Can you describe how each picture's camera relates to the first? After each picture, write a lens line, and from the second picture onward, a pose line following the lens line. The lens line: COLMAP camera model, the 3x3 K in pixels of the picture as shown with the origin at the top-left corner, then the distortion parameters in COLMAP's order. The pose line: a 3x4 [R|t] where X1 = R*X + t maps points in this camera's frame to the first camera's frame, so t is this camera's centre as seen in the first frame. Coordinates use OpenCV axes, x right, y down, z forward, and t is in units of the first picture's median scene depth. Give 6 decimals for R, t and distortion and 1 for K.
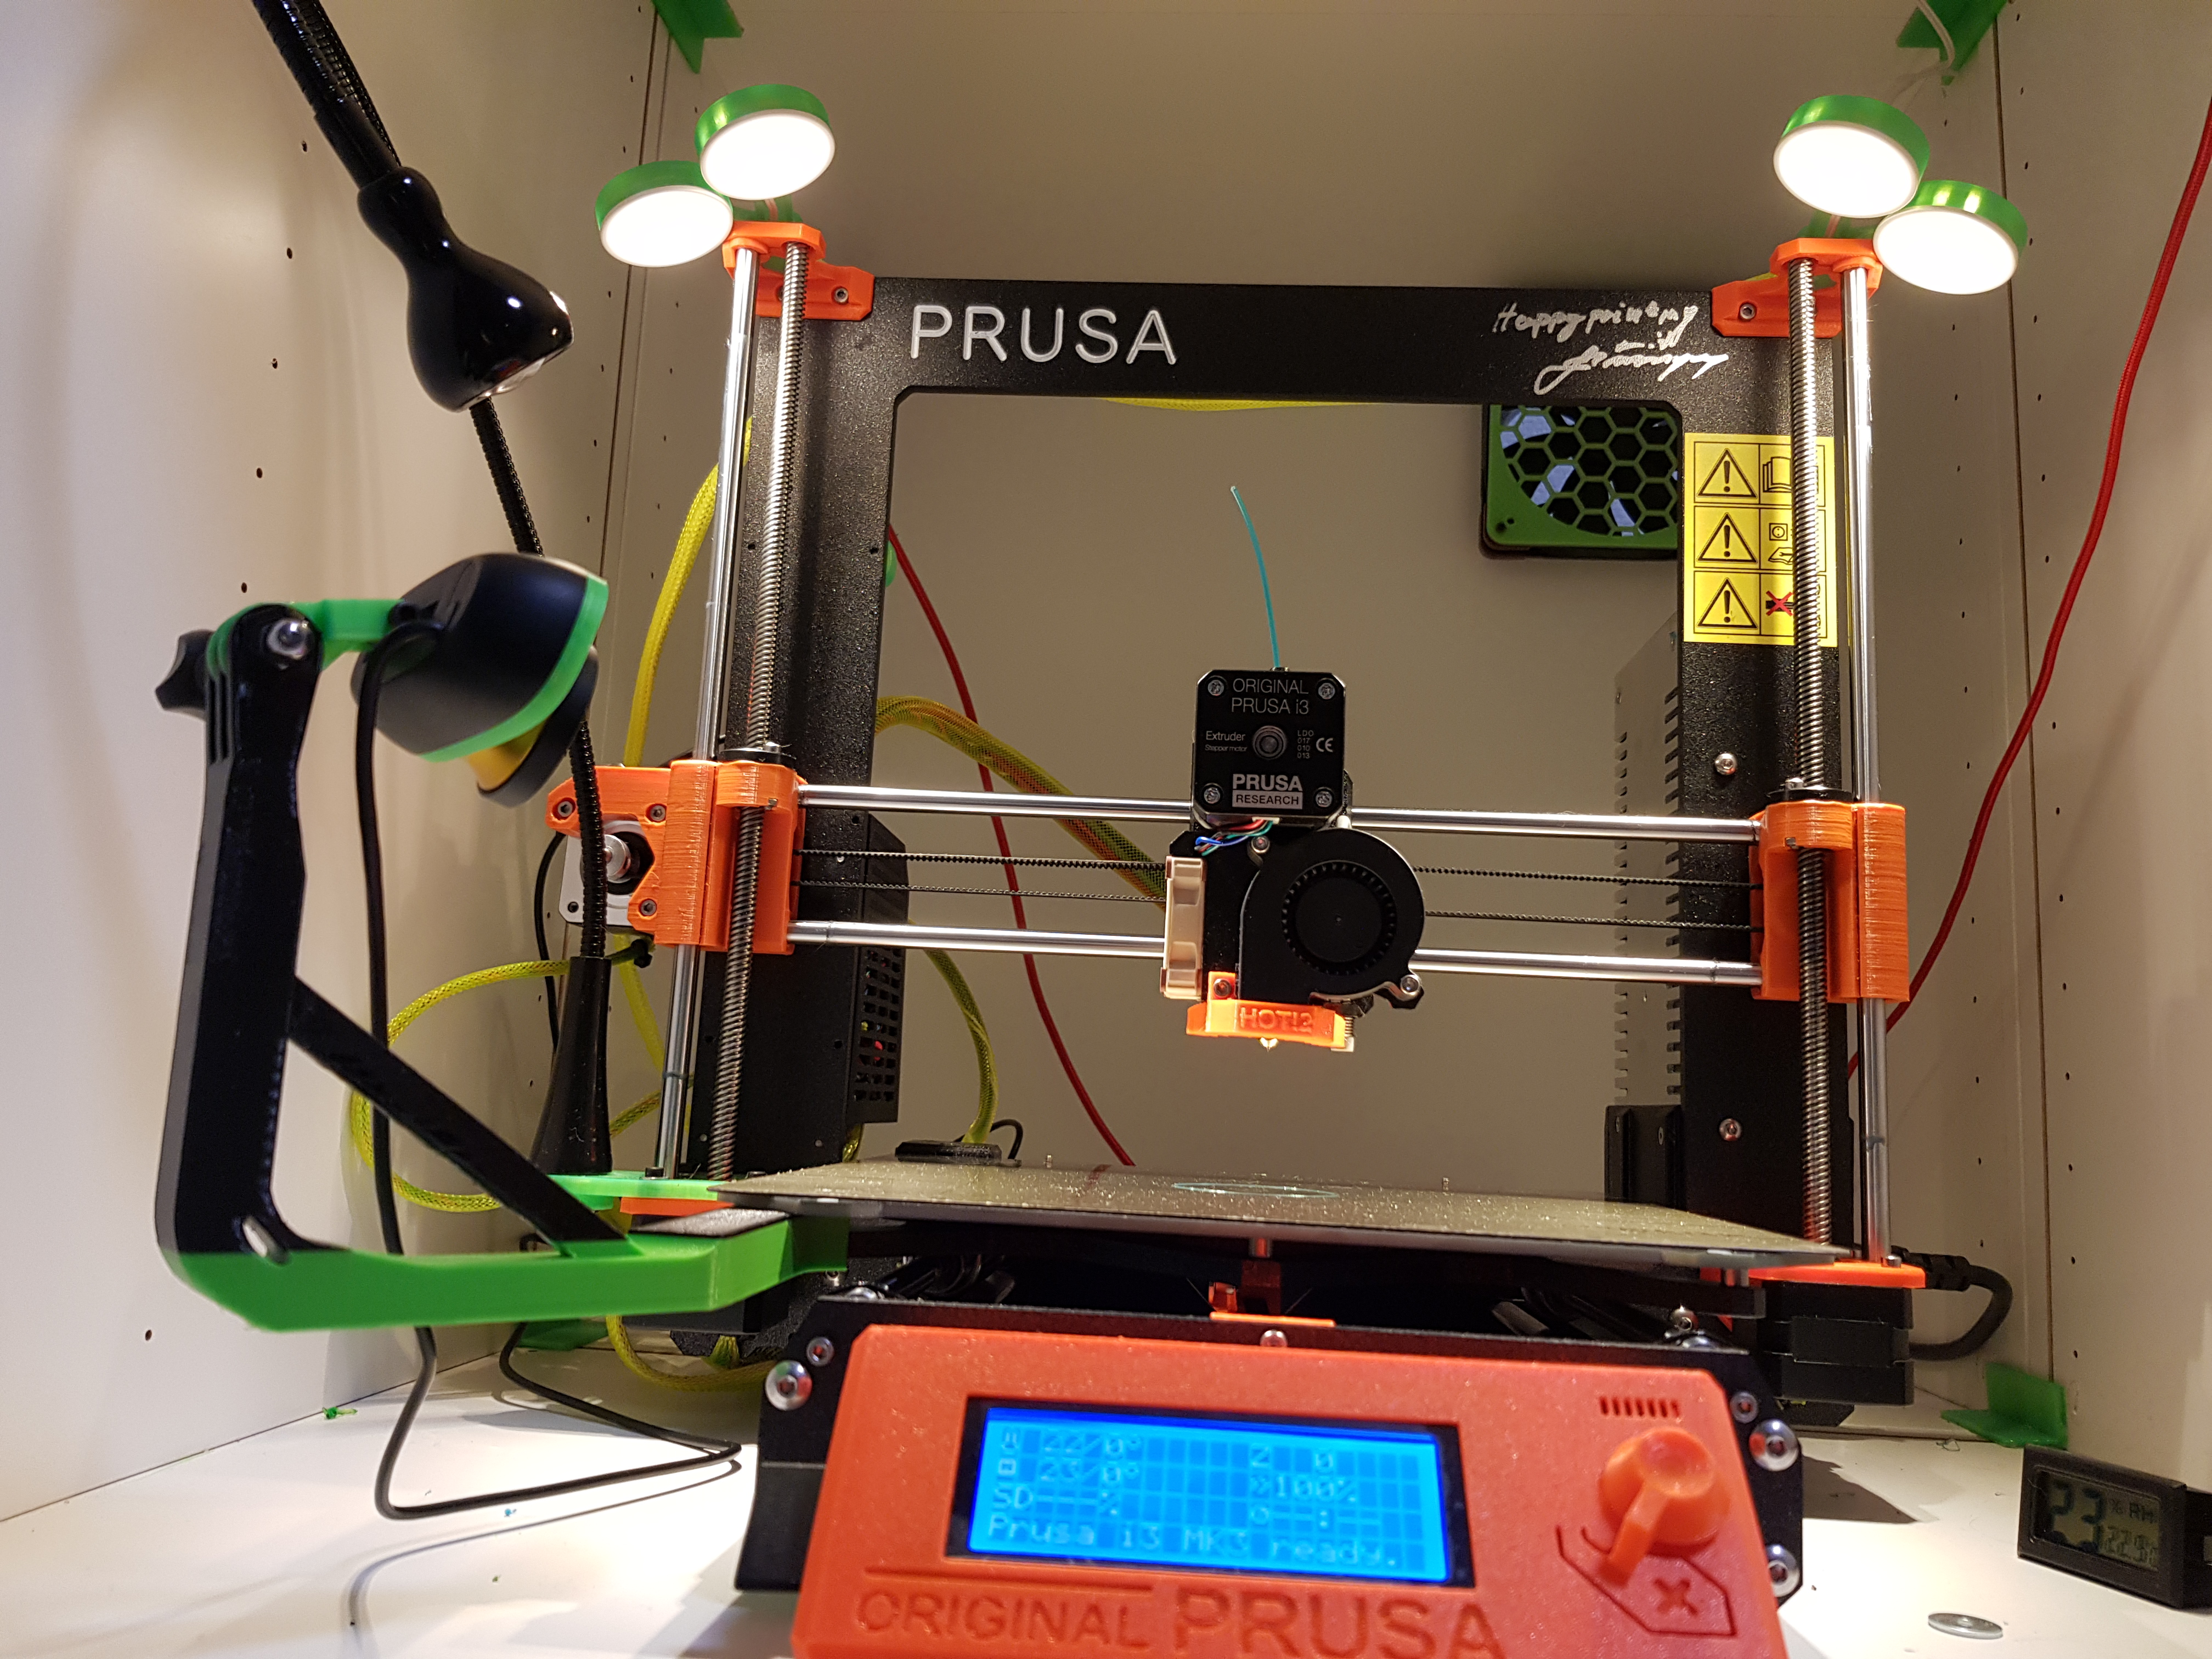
lens RADIAL K [[1722.3, 0, 1106.0], [0, 1722.3, 829.5], [0, 0, 1]] dist [0.135093, -0.344222]
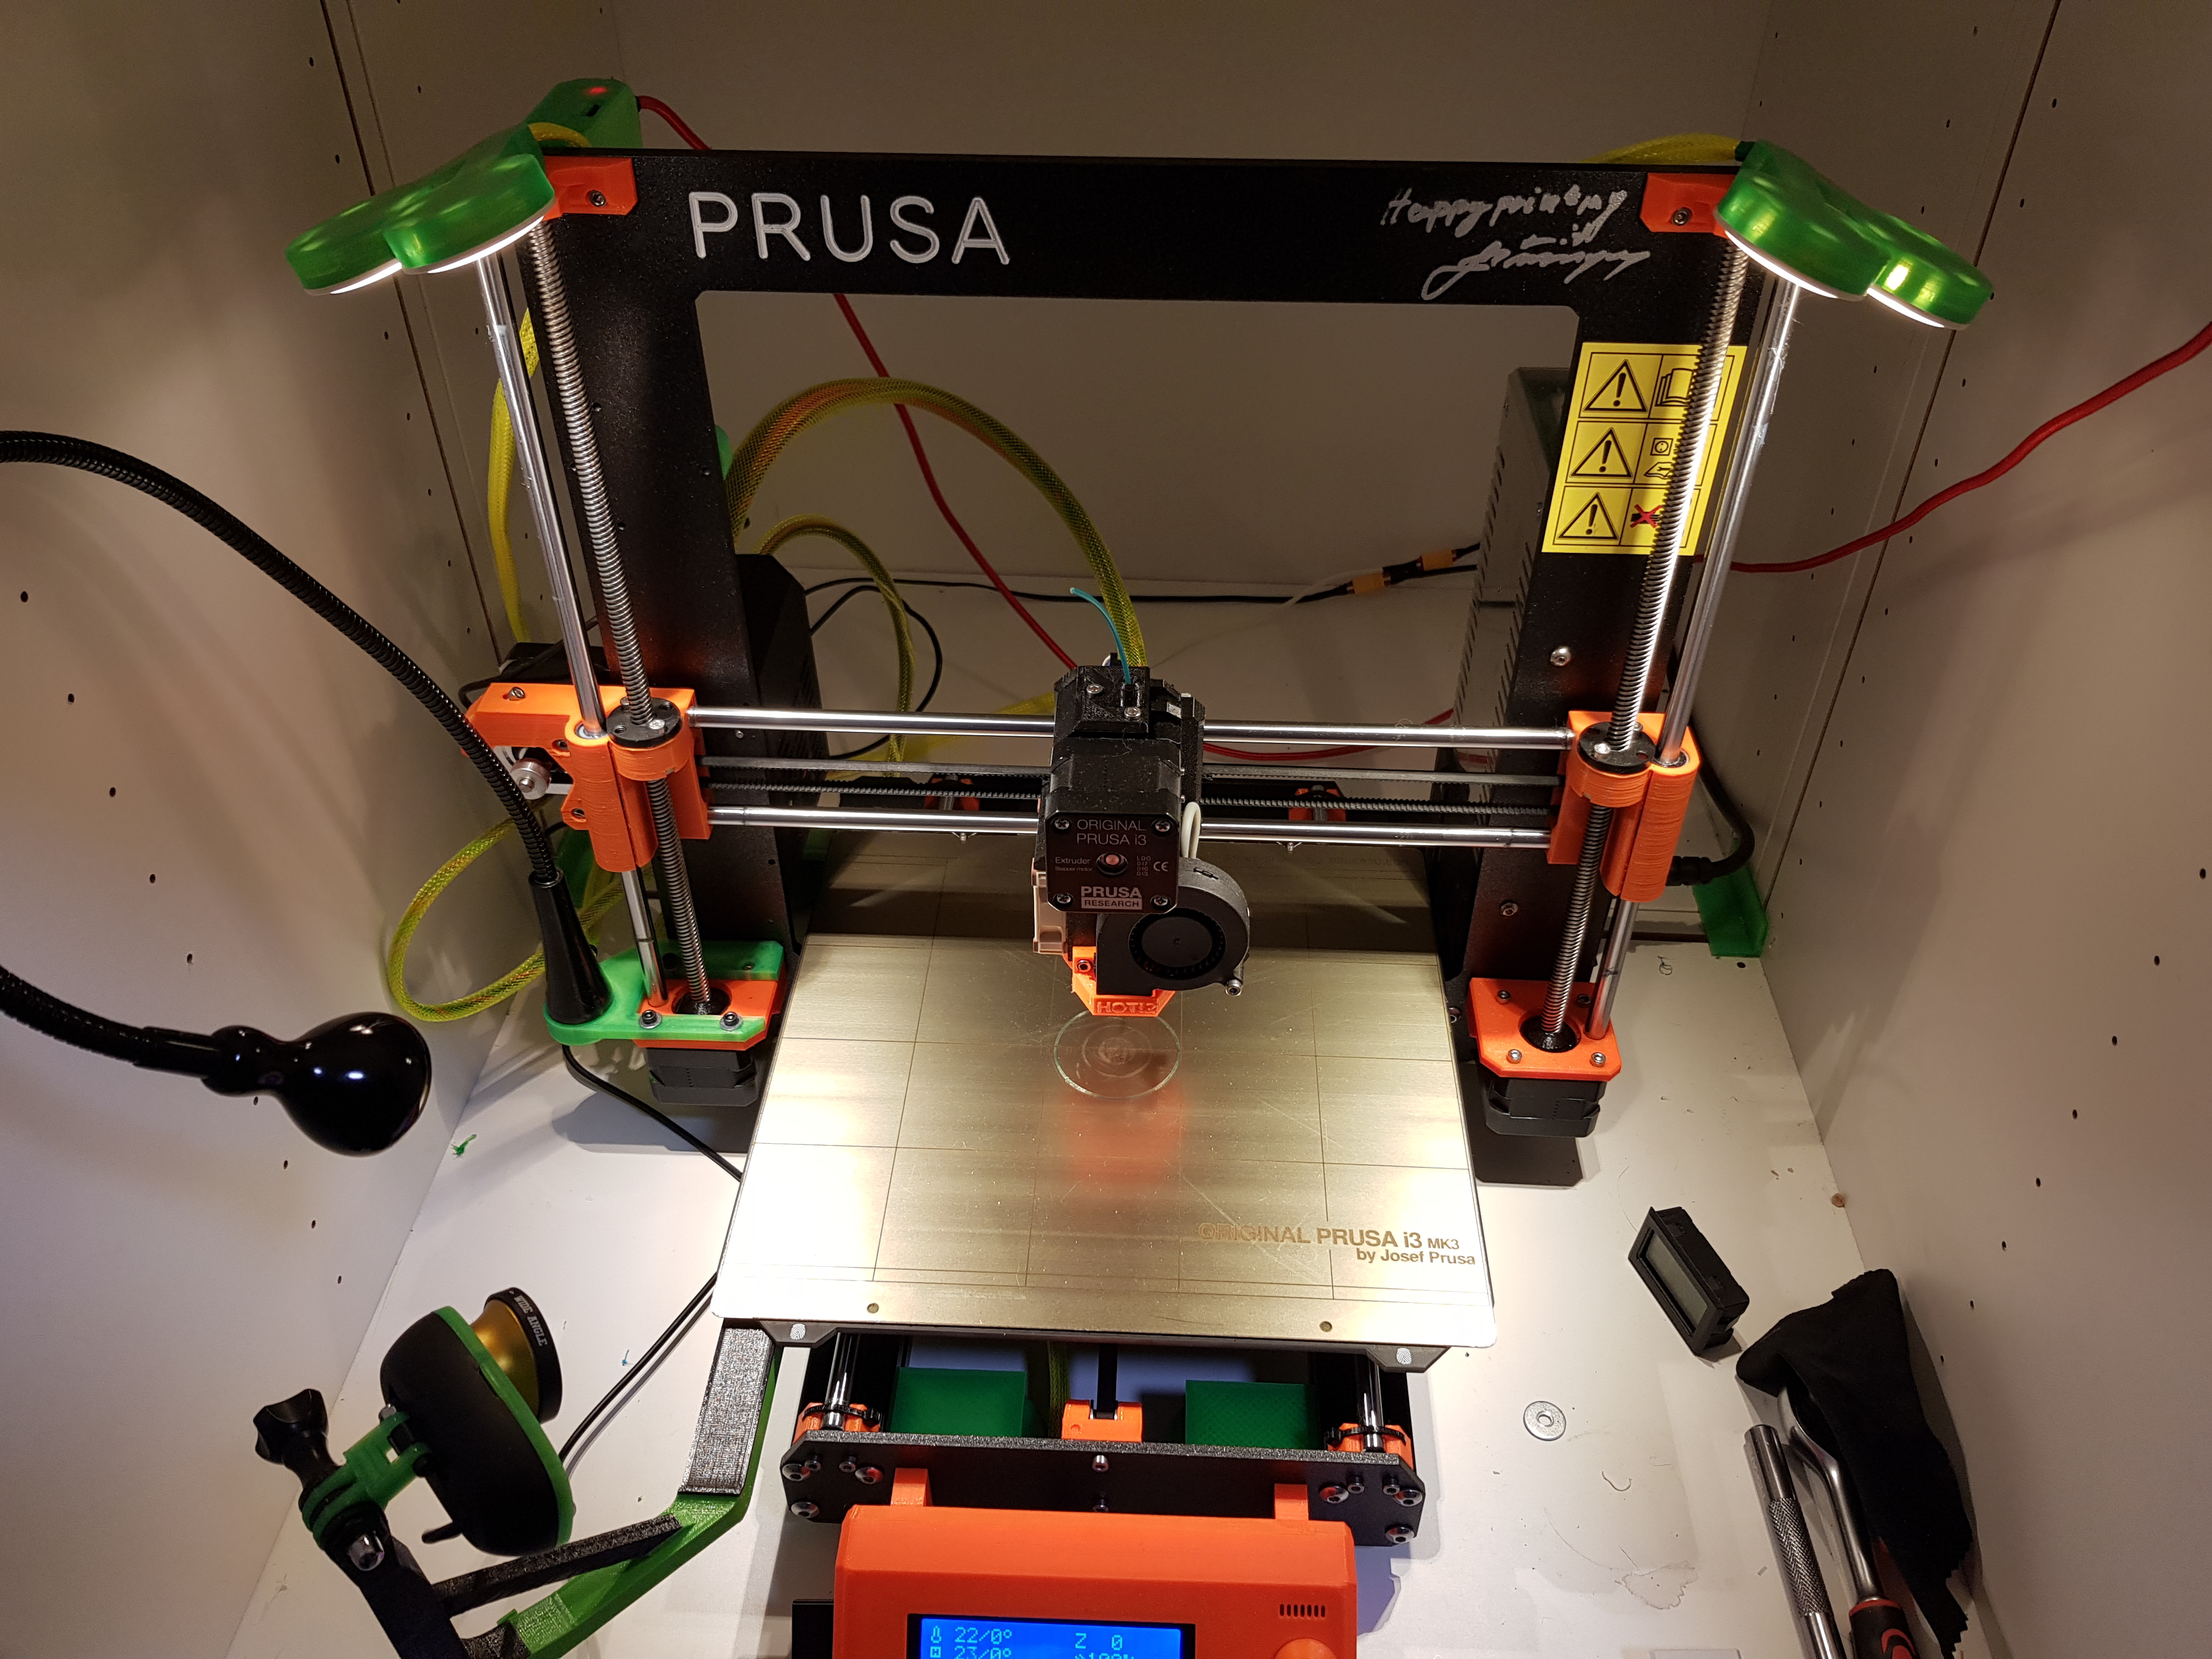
lens RADIAL K [[1722.3, 0, 1106.0], [0, 1722.3, 829.5], [0, 0, 1]] dist [0.135093, -0.344222]
pose [[0.998750, -0.047403, -0.015853, 0.089261], [0.043077, 0.655448, 0.754011, -0.740343], [-0.025351, -0.753752, 0.656670, 0.229529]]
